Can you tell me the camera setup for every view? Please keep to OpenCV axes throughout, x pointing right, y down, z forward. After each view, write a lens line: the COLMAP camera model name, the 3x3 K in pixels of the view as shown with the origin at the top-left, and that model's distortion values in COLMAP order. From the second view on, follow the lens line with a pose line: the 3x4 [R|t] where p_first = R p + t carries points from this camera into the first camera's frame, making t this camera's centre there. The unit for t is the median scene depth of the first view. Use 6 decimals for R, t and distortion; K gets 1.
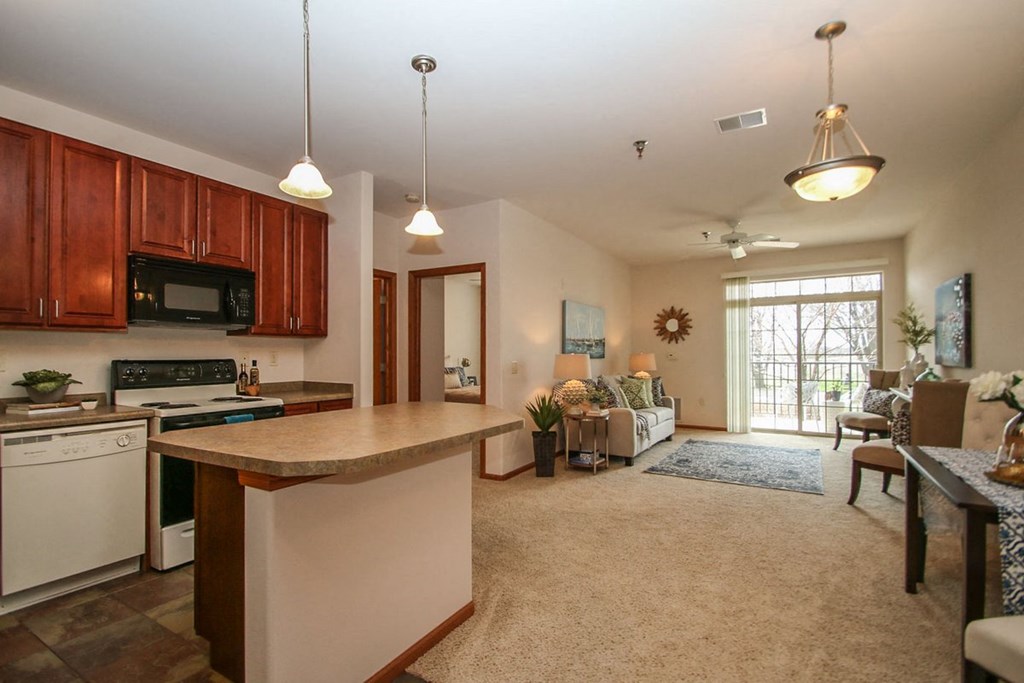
lens RADIAL K [[488.5, 0, 487.4], [0, 488.5, 351.8], [0, 0, 1]] dist [-0.000462, -0.000712]
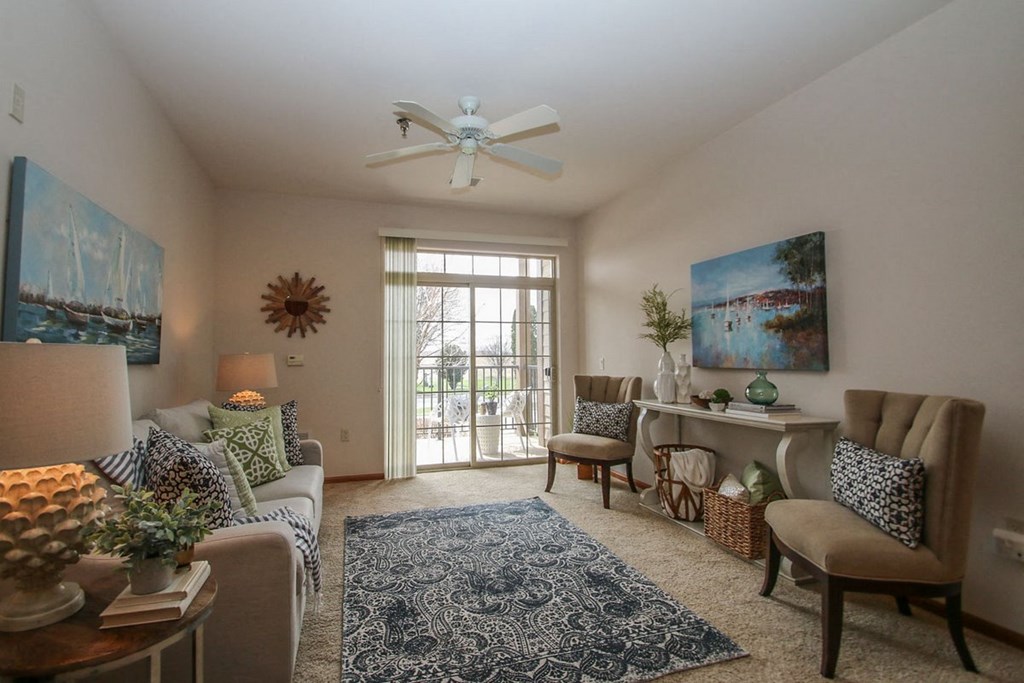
lens RADIAL K [[485.7, 0, 501.5], [0, 485.7, 336.3], [0, 0, 1]] dist [0.034832, -0.033822]
pose [[0.628458, 0.033337, 0.777129, 0.182244], [0.001364, 0.999032, -0.043959, 0.014454], [-0.777842, 0.028687, 0.627805, 0.944043]]
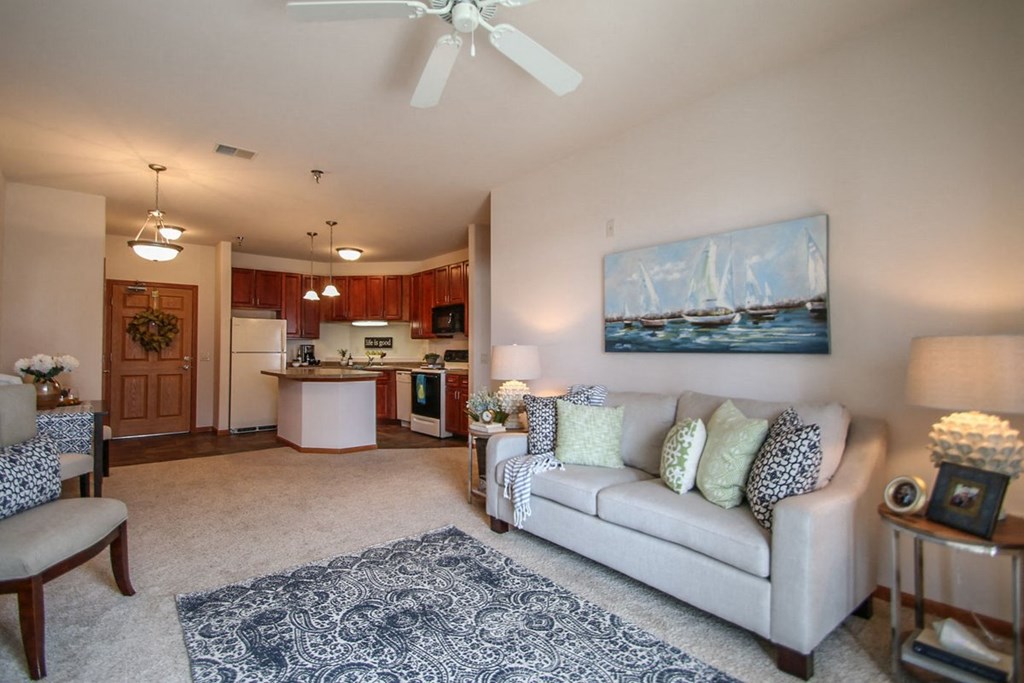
lens RADIAL K [[484.2, 0, 493.0], [0, 484.2, 340.7], [0, 0, 1]] dist [0.002750, -0.000678]
pose [[-0.332236, -0.016046, -0.943060, 1.172095], [0.006372, 0.999794, -0.019257, 0.014949], [0.943175, -0.012407, -0.332065, 1.635107]]
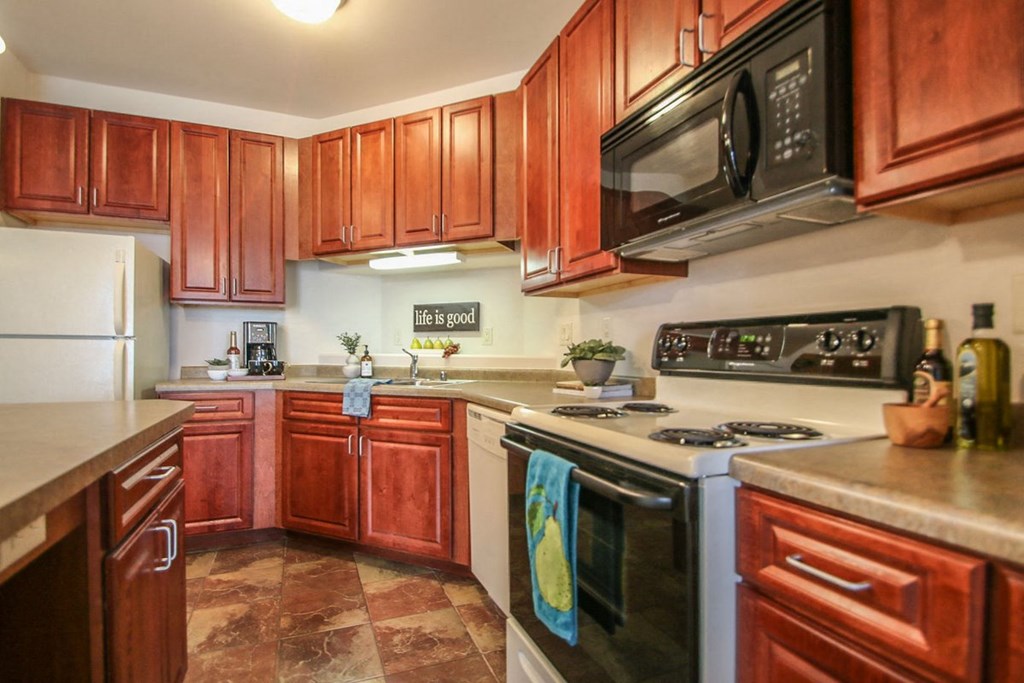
lens RADIAL K [[480.7, 0, 486.8], [0, 480.7, 350.8], [0, 0, 1]] dist [0.001683, -0.012507]
pose [[-0.588271, -0.000240, -0.808664, -0.144722], [0.004872, 0.999981, -0.003840, 0.040512], [0.808649, -0.006198, -0.588259, 0.939226]]
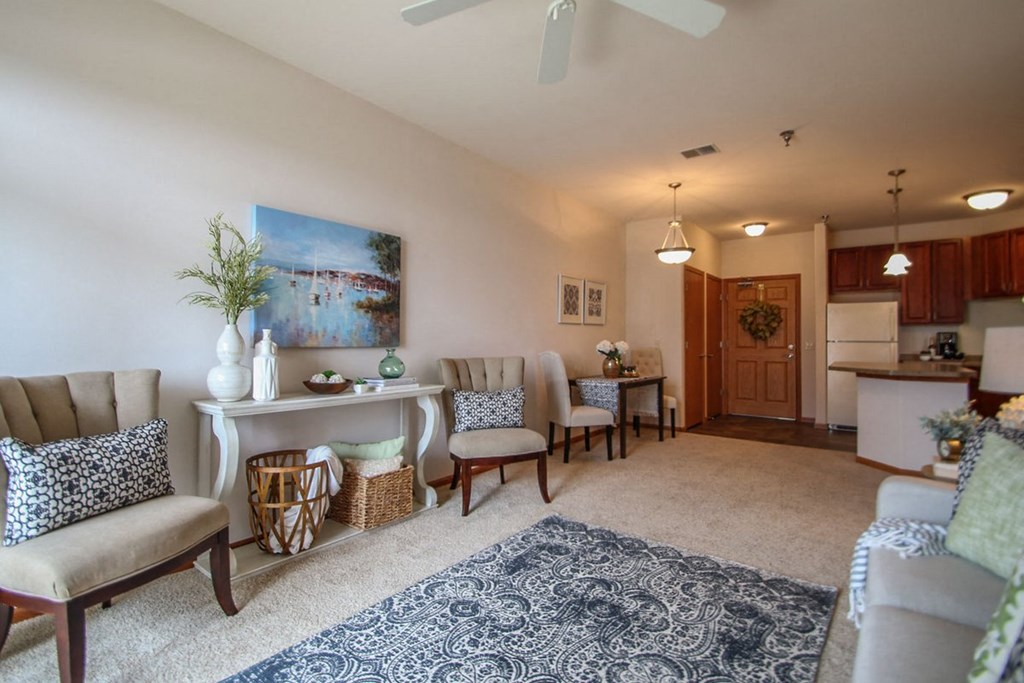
lens RADIAL K [[485.7, 0, 501.5], [0, 485.7, 336.3], [0, 0, 1]] dist [0.034832, -0.033822]
pose [[-0.995863, -0.003479, 0.090796, 0.753486], [-0.004422, 0.999938, -0.010185, 0.022533], [-0.090755, -0.010544, -0.995817, 1.904376]]
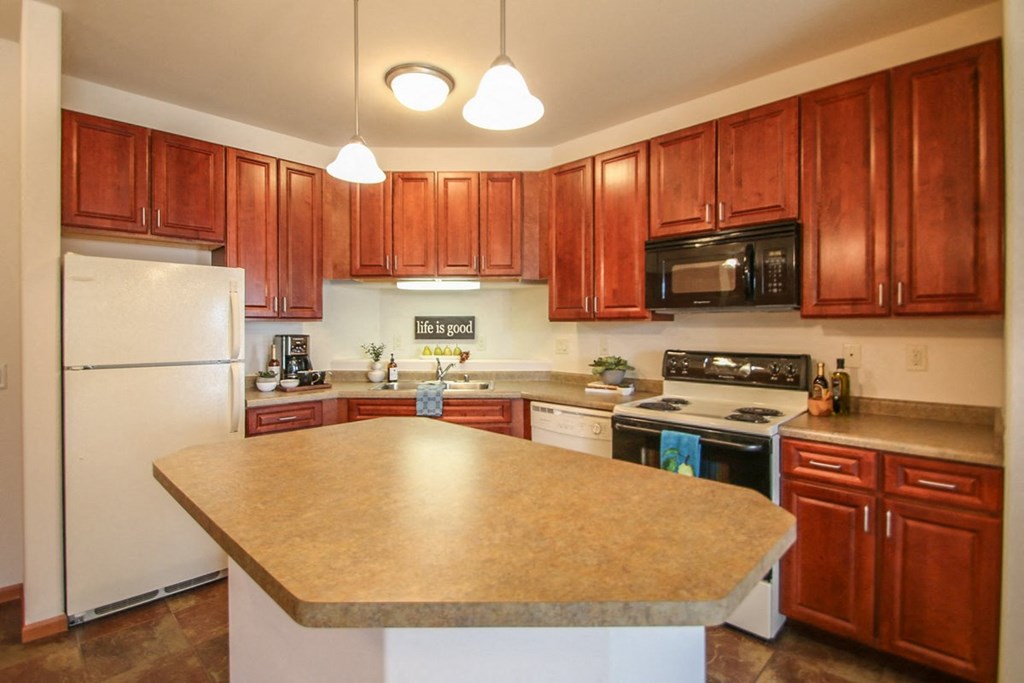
lens RADIAL K [[487.6, 0, 496.3], [0, 487.6, 329.3], [0, 0, 1]] dist [-0.001885, -0.000793]
pose [[-0.217055, 0.009587, -0.976112, 0.216791], [0.007509, 0.999939, 0.008151, -0.027948], [0.976131, -0.005560, -0.217113, 0.708809]]
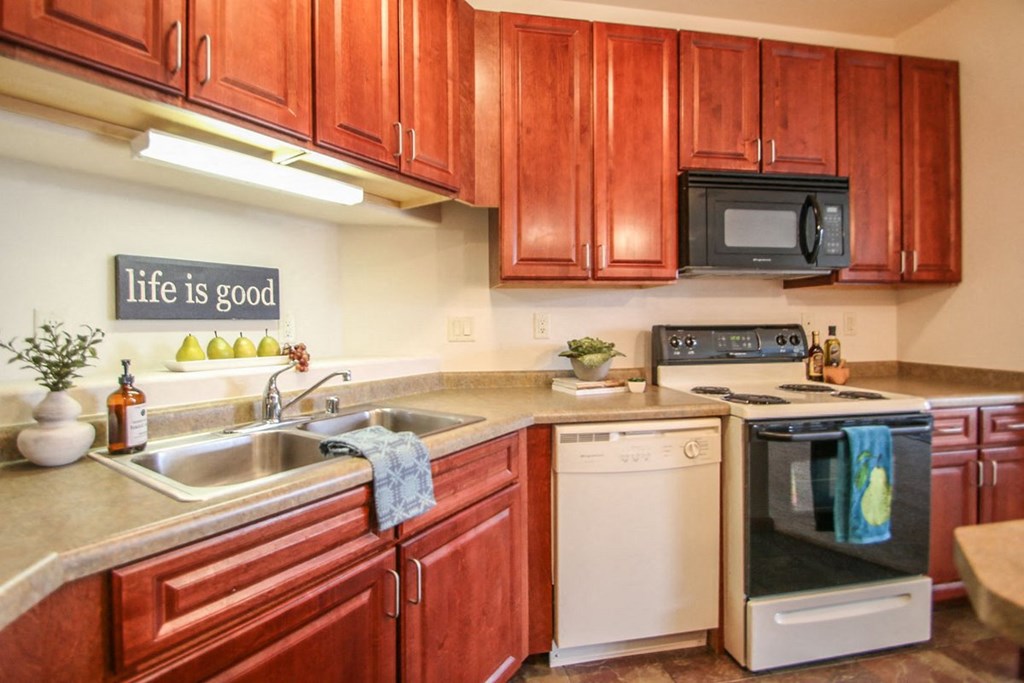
lens RADIAL K [[481.0, 0, 497.6], [0, 481.0, 324.1], [0, 0, 1]] dist [-0.000398, -0.000393]
pose [[0.674604, -0.001105, -0.738179, -0.312482], [0.010868, 0.999905, 0.008435, 0.005293], [0.738100, -0.013713, 0.674552, 0.266939]]
